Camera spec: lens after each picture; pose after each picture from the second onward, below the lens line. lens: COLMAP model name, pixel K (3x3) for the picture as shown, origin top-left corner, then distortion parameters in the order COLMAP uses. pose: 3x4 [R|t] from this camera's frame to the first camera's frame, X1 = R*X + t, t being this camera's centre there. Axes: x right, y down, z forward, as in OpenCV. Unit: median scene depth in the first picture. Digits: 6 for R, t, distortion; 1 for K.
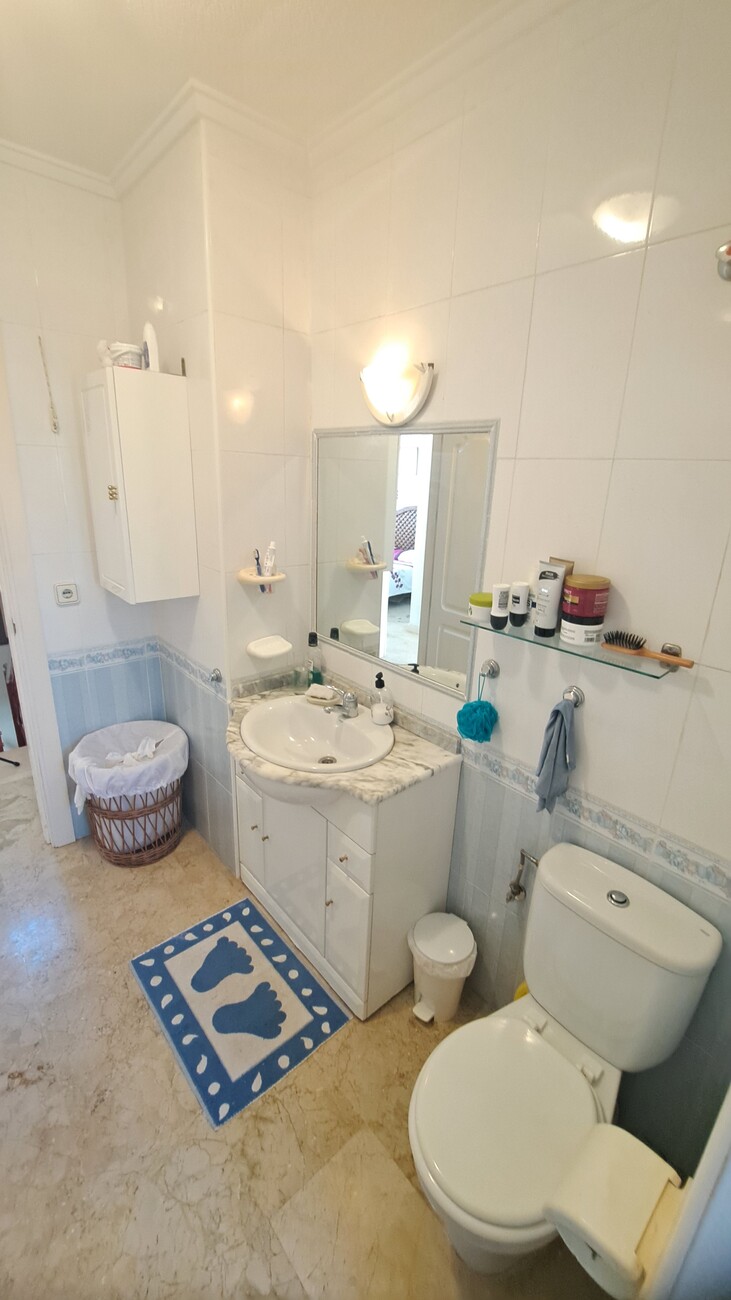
lens RADIAL K [[519.0, 0, 374.3], [0, 519.0, 641.7], [0, 0, 1]] dist [-0.012643, -0.004493]
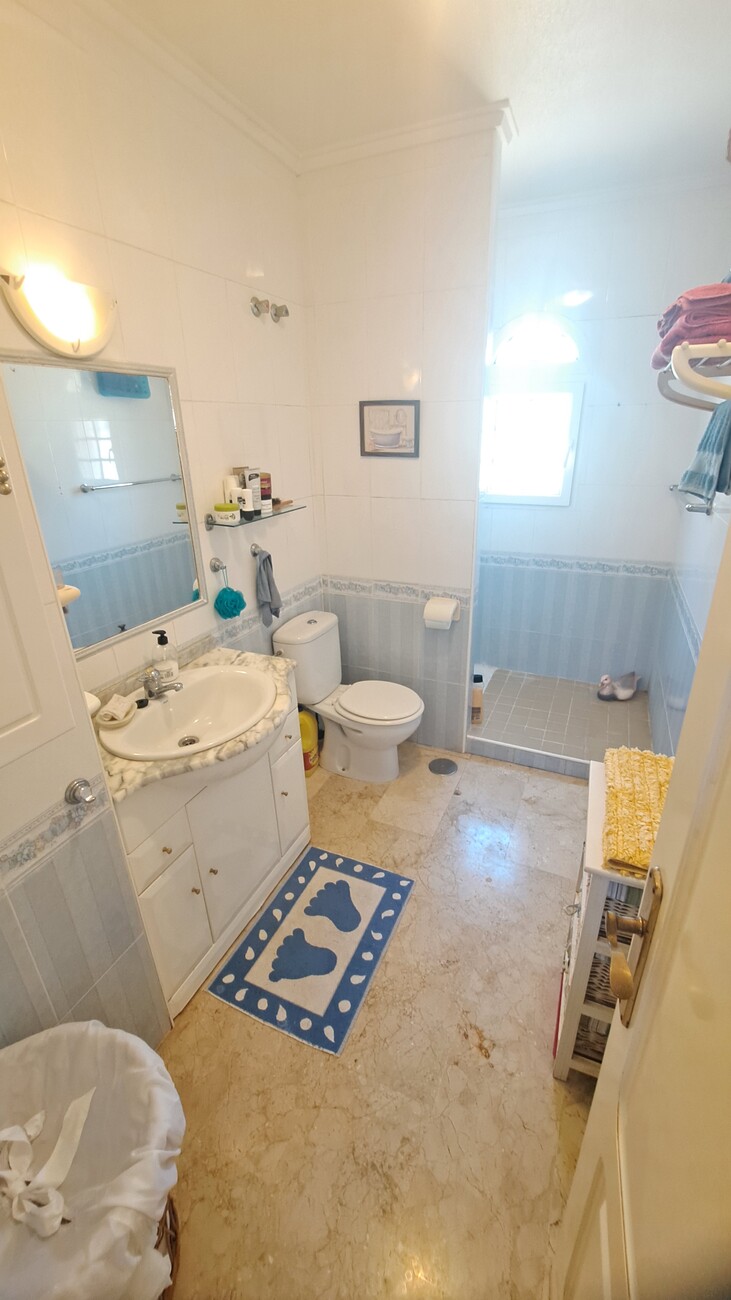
lens RADIAL K [[519.0, 0, 374.3], [0, 519.0, 641.7], [0, 0, 1]] dist [-0.012643, -0.004493]
pose [[-0.413688, -0.376282, 0.829020, -1.019371], [0.281179, 0.813269, 0.509444, -0.318141], [-0.865910, 0.443853, -0.230637, 0.945599]]
